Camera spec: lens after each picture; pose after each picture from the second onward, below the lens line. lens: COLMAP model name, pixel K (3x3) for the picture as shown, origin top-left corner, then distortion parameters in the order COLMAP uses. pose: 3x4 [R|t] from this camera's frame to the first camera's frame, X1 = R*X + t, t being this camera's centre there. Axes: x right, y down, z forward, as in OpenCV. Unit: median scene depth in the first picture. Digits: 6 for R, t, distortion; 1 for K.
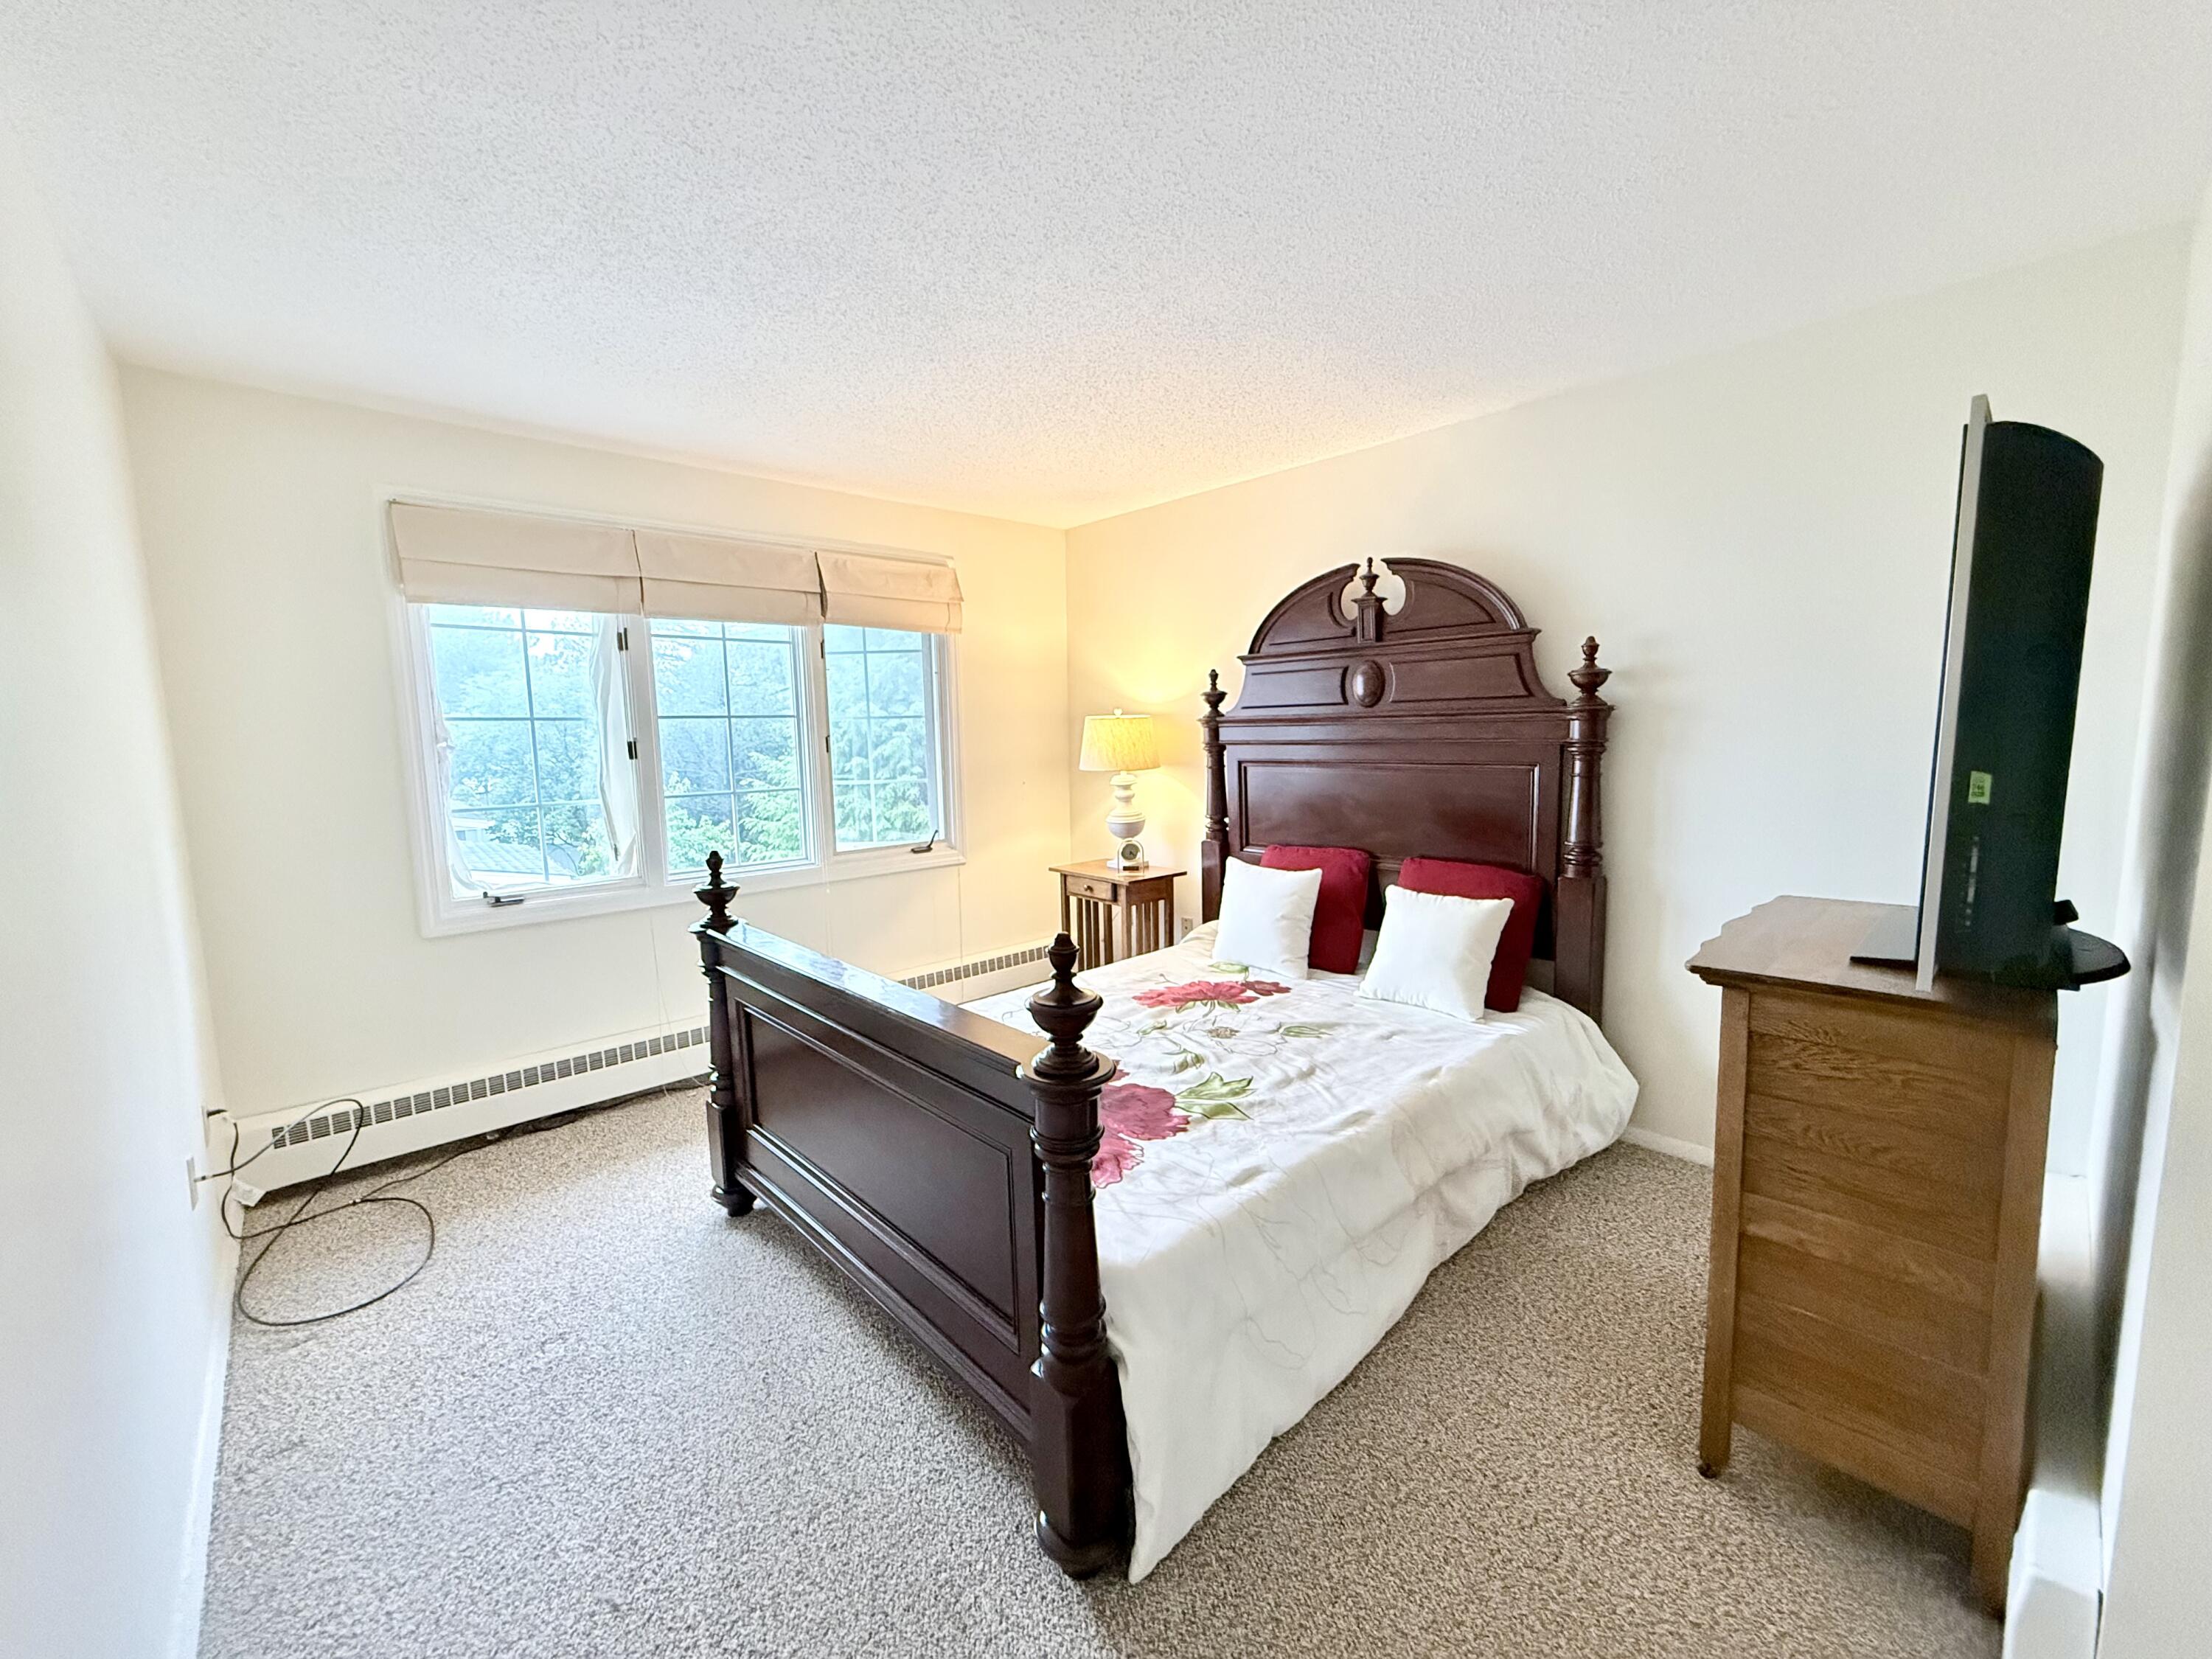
lens RADIAL K [[881.6, 0, 1102.9], [0, 881.6, 829.0], [0, 0, 1]] dist [-0.001304, 0.000303]
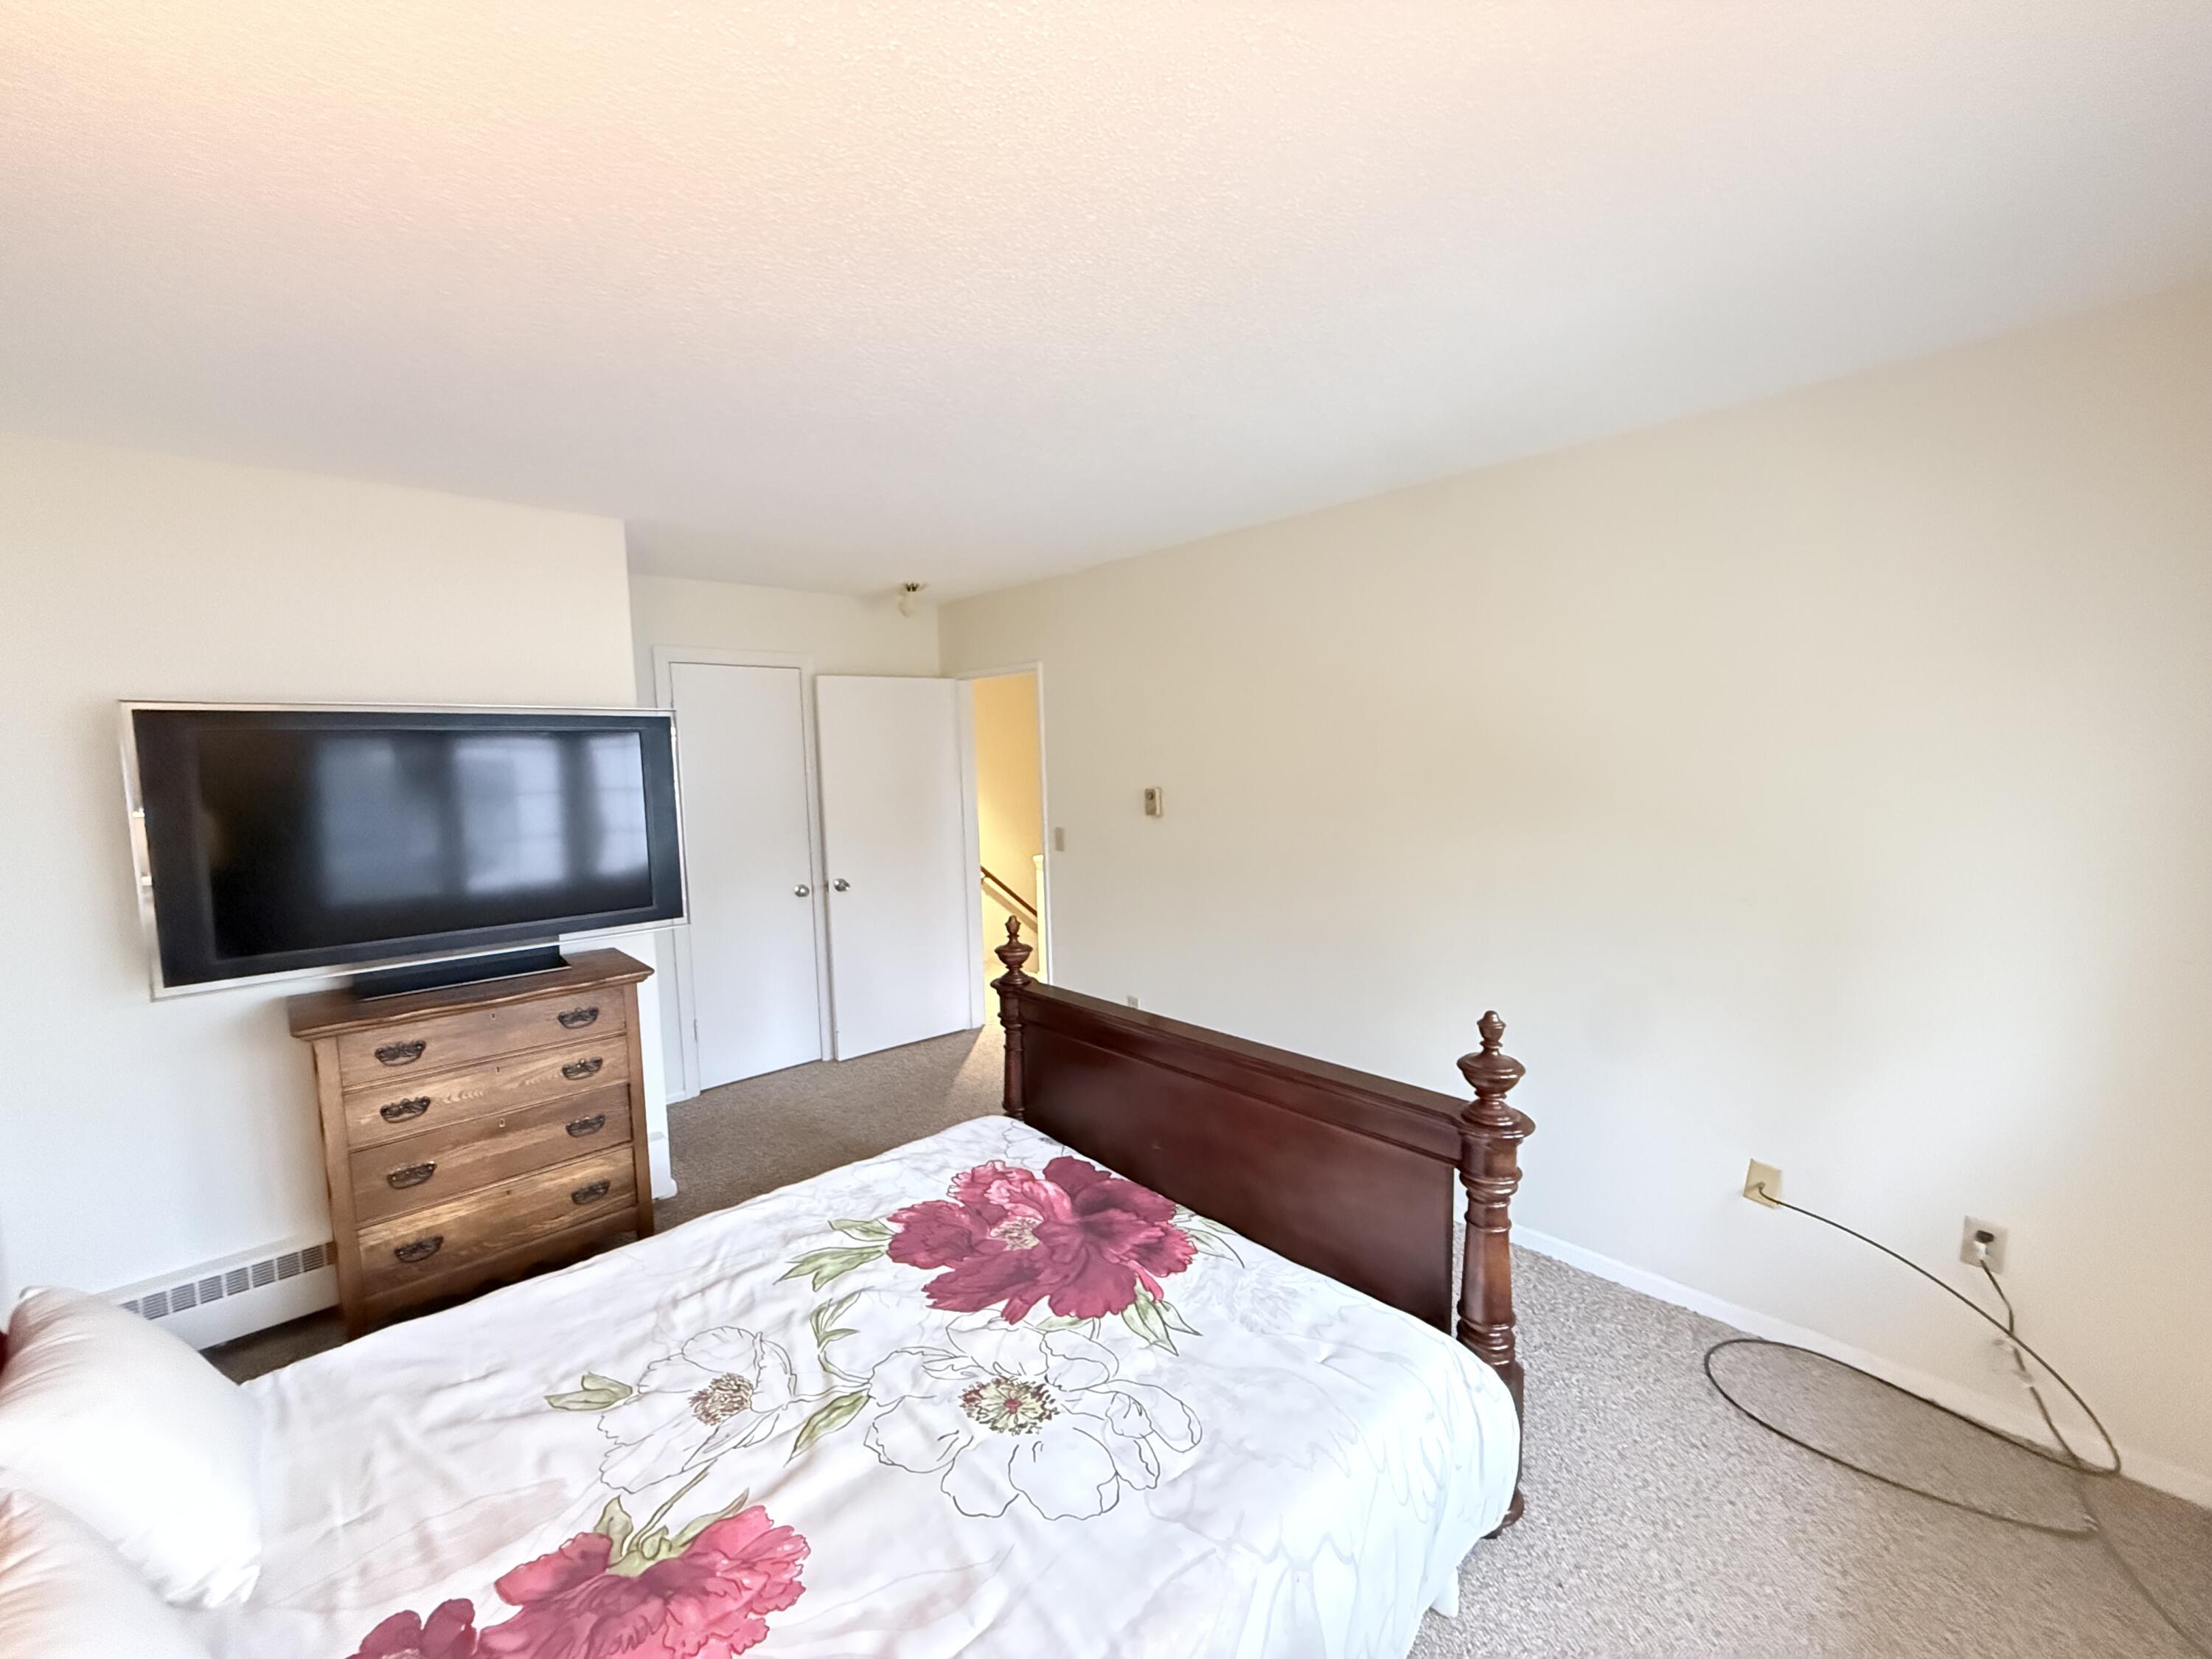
lens RADIAL K [[881.6, 0, 1102.9], [0, 881.6, 829.0], [0, 0, 1]] dist [-0.001304, 0.000303]
pose [[-0.999109, 0.041764, -0.006095, -0.133410], [0.039604, 0.977601, 0.206706, -0.261276], [0.014592, 0.206281, -0.978384, 1.575550]]
